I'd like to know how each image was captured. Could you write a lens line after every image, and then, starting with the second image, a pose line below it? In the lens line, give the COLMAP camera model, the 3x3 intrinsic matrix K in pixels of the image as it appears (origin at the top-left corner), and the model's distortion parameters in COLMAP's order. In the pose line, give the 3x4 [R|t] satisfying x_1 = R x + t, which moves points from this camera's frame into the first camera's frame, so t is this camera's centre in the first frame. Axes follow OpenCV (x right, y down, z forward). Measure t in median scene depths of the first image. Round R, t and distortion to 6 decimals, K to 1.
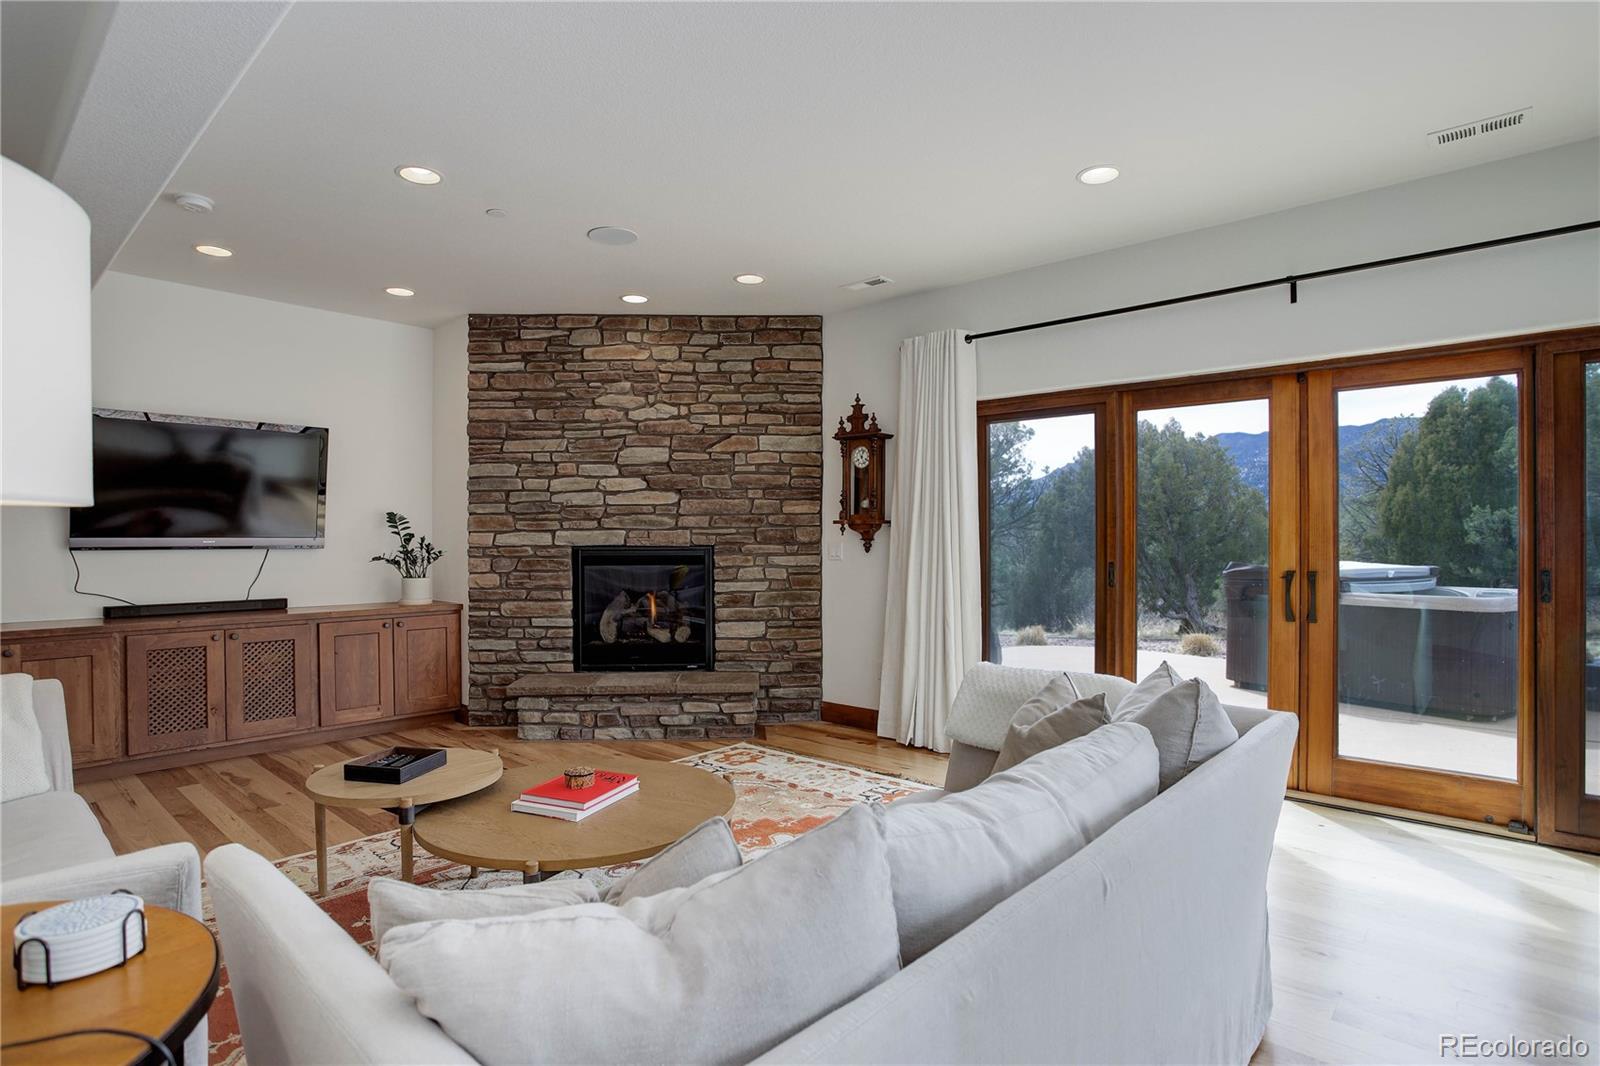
lens RADIAL K [[836.4, 0, 799.8], [0, 836.4, 543.3], [0, 0, 1]] dist [-0.042667, 0.000048]
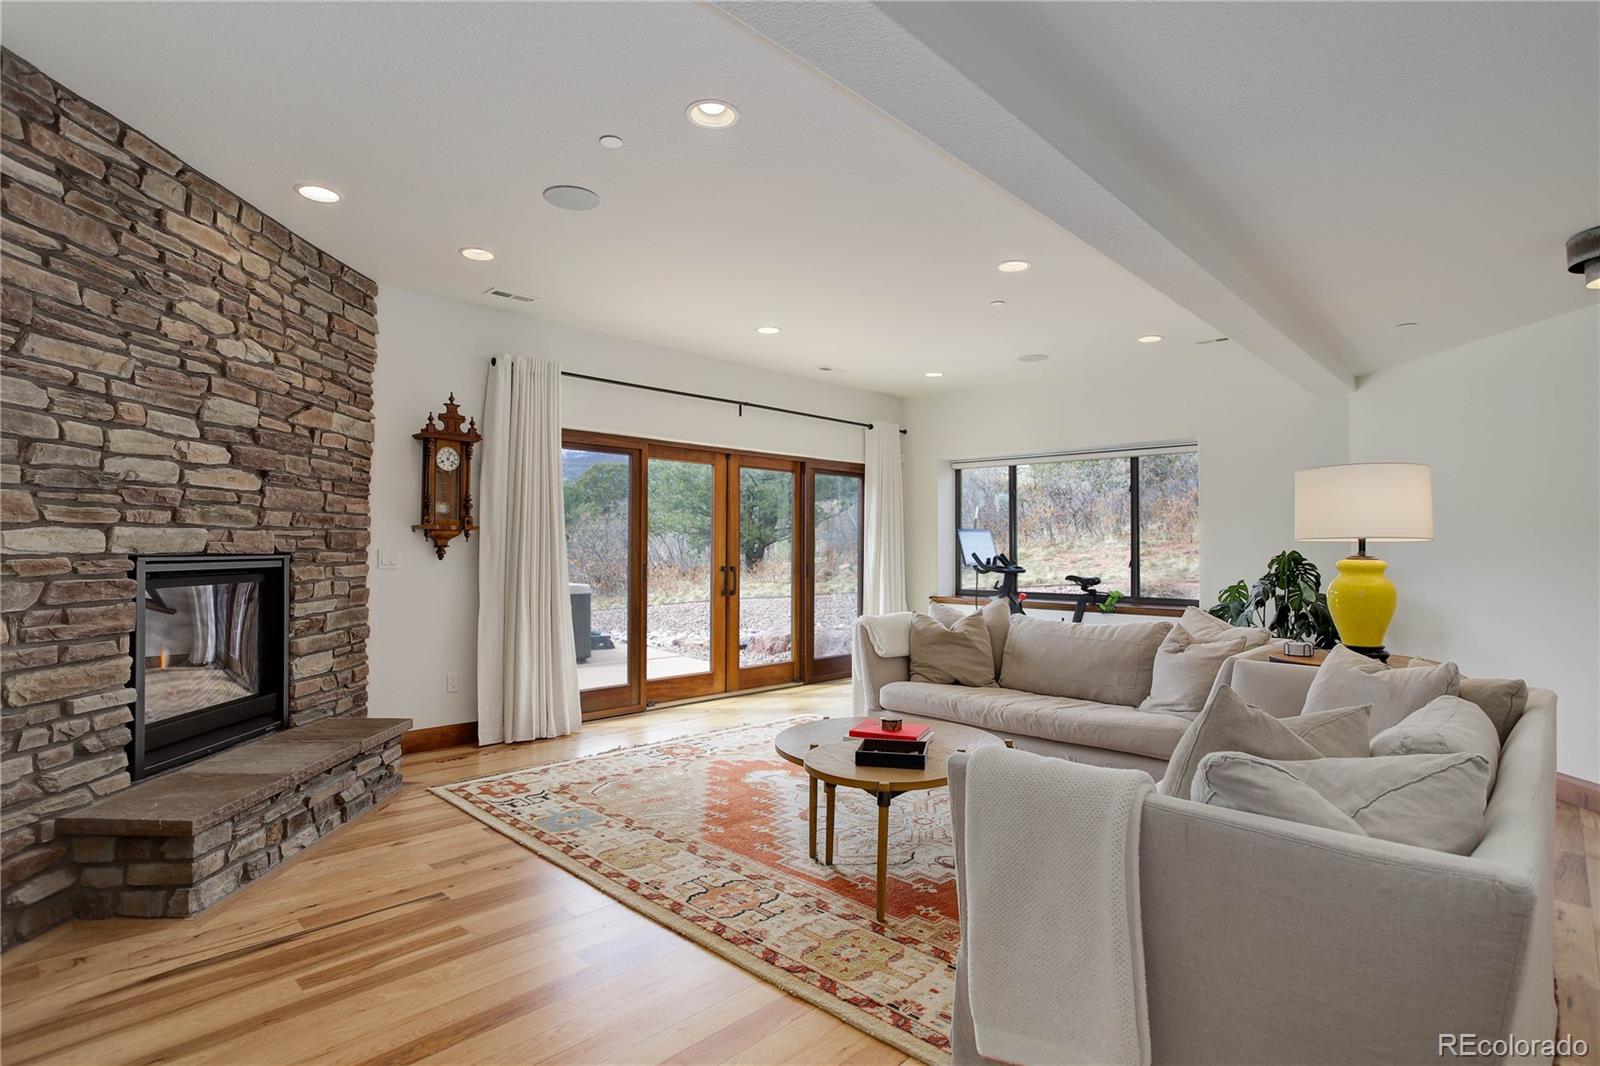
lens RADIAL K [[768.9, 0, 800.8], [0, 768.9, 538.6], [0, 0, 1]] dist [-0.049552, 0.014567]
pose [[0.054350, 0.015322, 0.998404, -0.740870], [0.001011, 0.999881, -0.015399, 0.000680], [-0.998521, 0.001847, 0.054328, 0.536217]]
